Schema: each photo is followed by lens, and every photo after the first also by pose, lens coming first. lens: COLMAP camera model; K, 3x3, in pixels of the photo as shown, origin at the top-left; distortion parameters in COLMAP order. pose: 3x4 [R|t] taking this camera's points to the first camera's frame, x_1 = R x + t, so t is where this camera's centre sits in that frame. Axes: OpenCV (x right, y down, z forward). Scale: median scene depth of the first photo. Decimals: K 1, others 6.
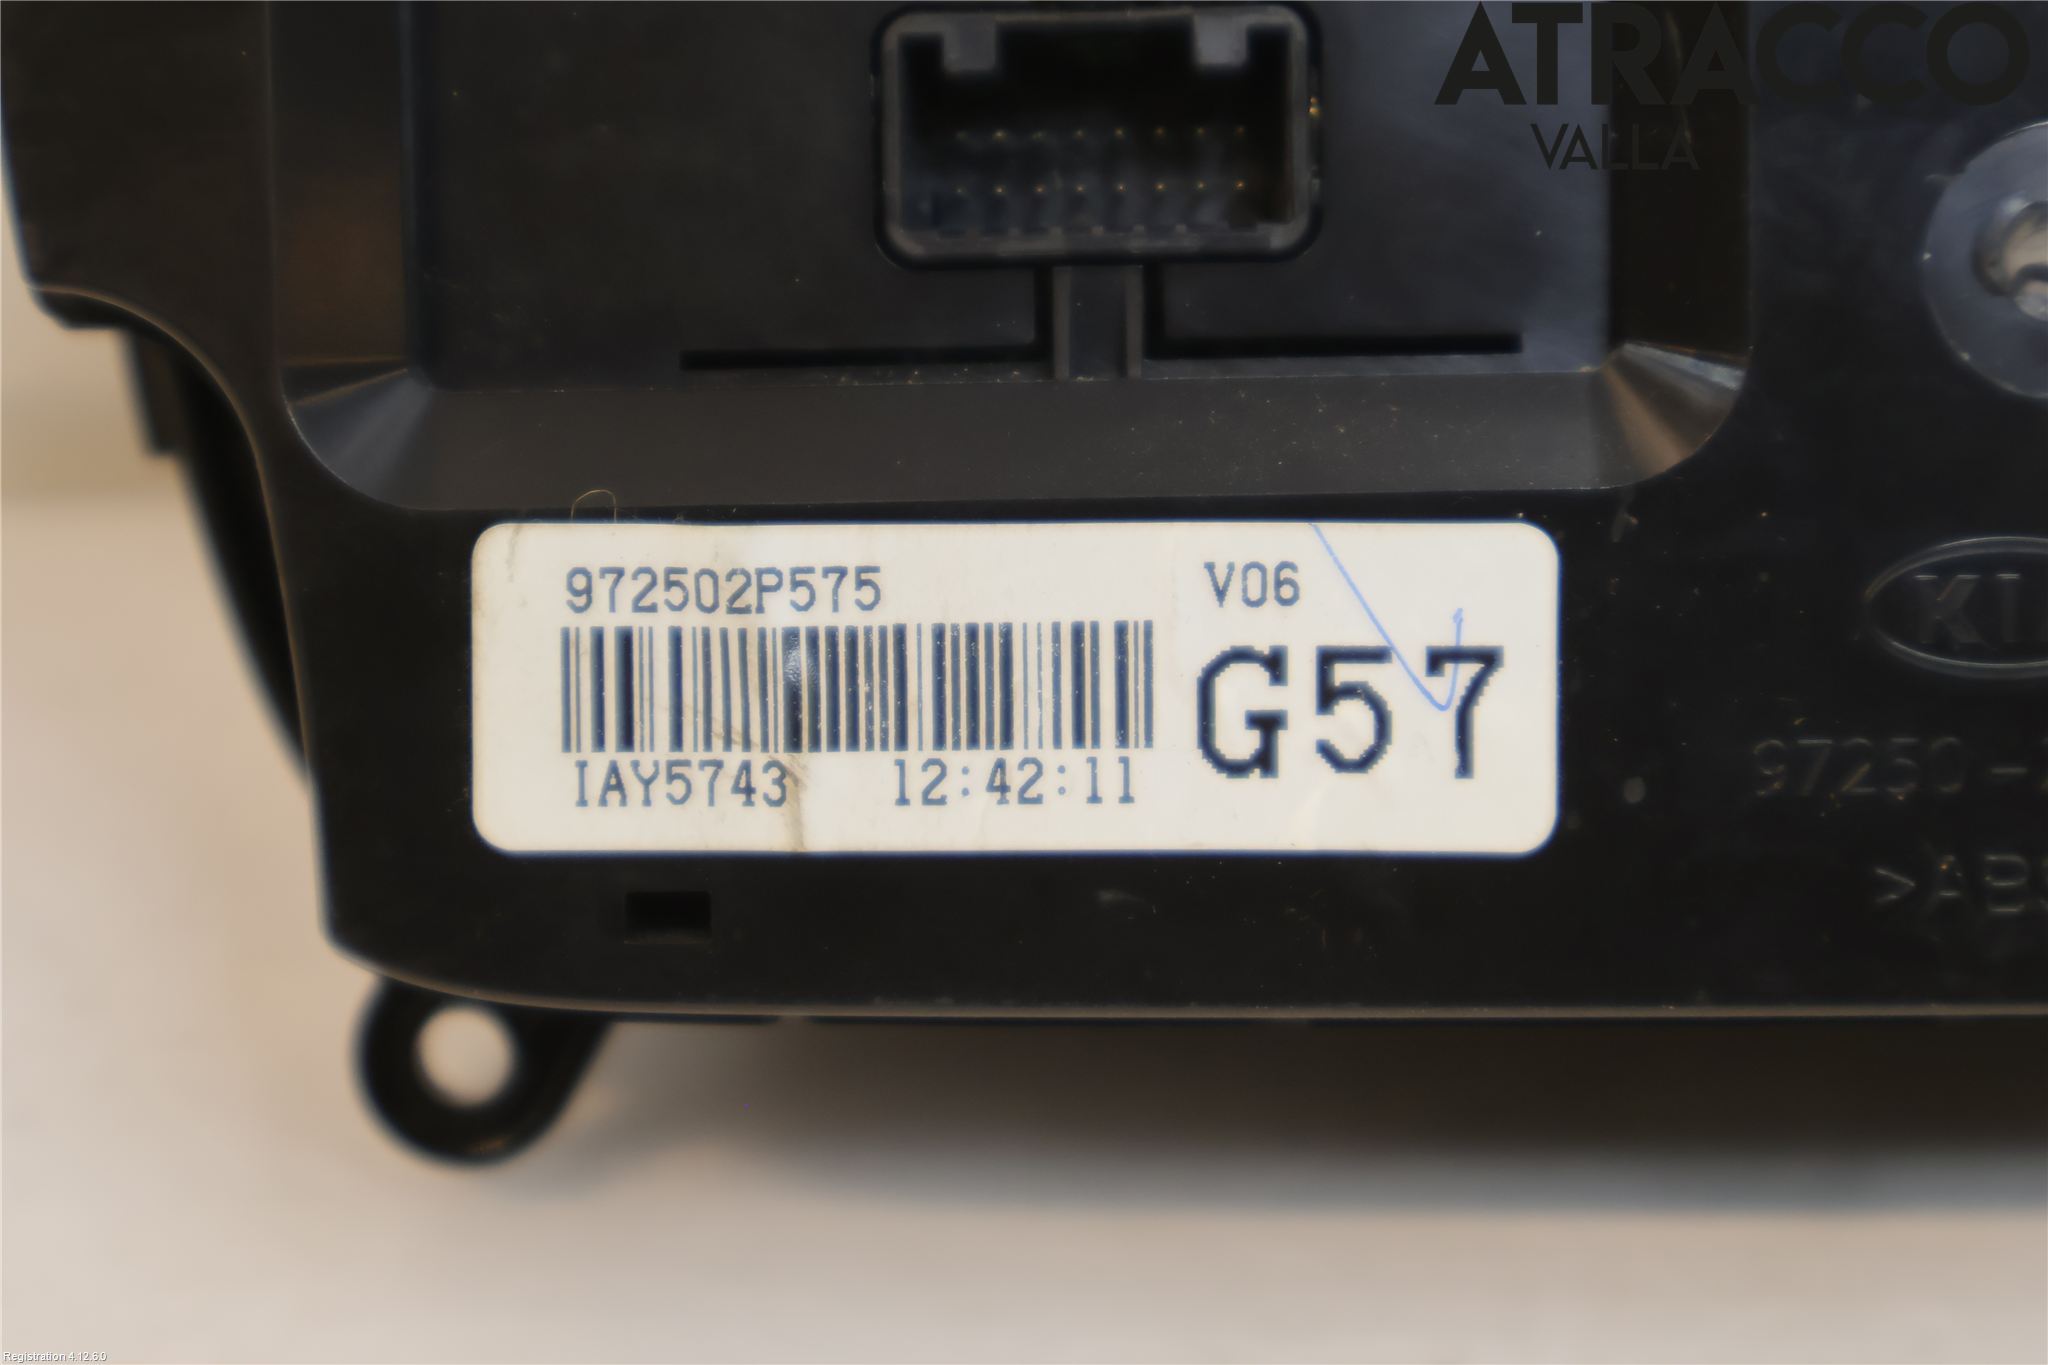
lens RADIAL K [[4458.1, 0, 1020.8], [0, 4458.1, 675.6], [0, 0, 1]] dist [0.101274, 0.000000]
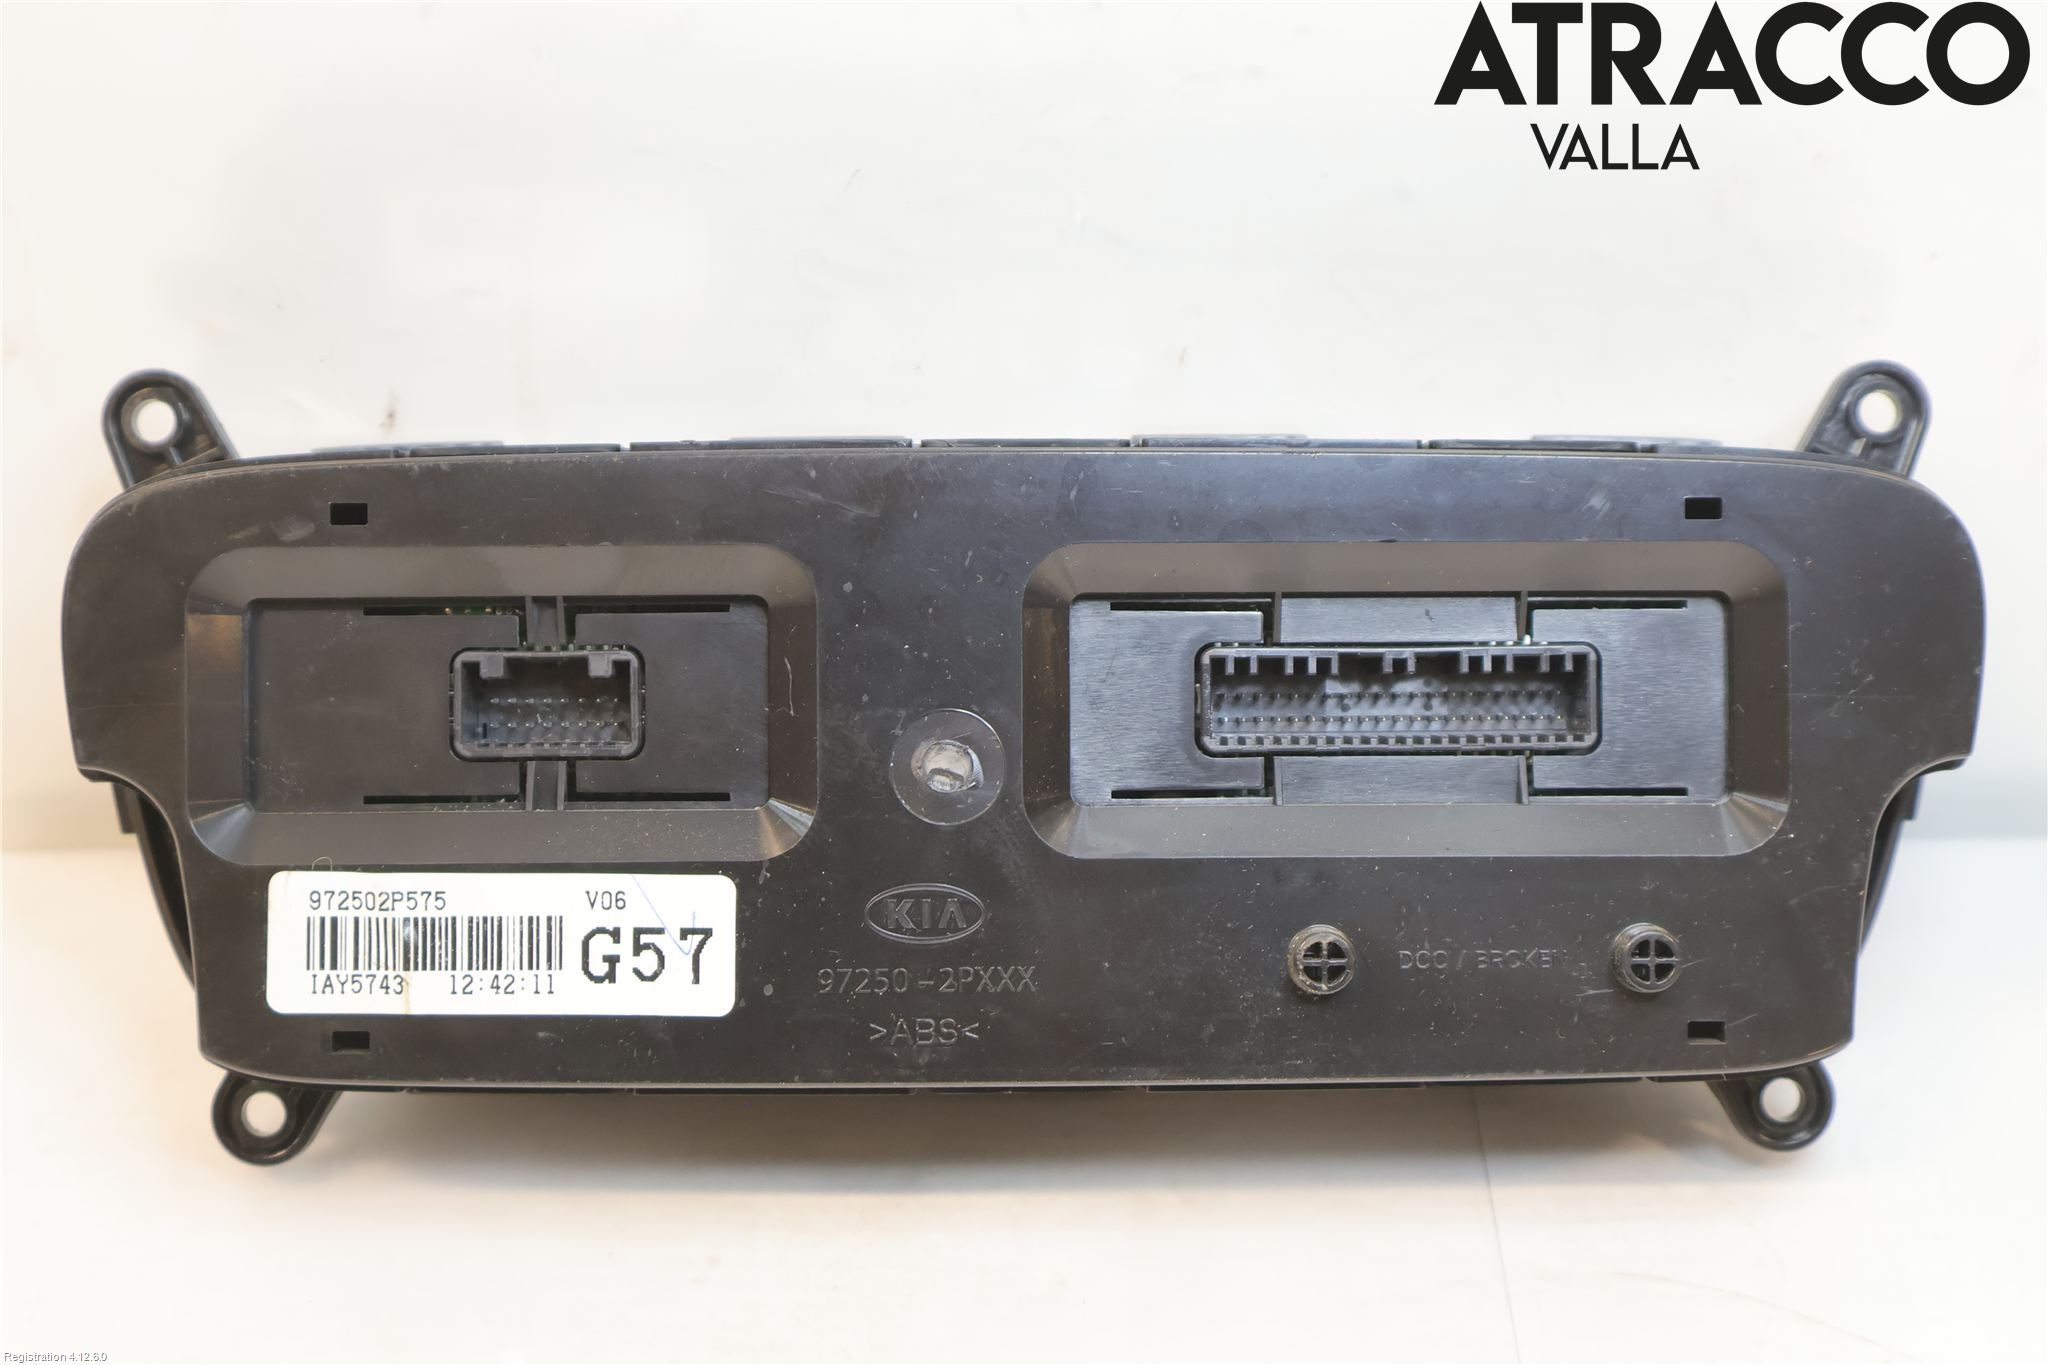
lens RADIAL K [[3869.2, 0, 1023.7], [0, 3869.2, 697.3], [0, 0, 1]] dist [0.045707, 0.000000]
pose [[0.998410, 0.012775, 0.054894, 0.156524], [-0.009112, 0.997747, -0.066461, 0.006146], [-0.055620, 0.065855, 0.996278, -1.030282]]
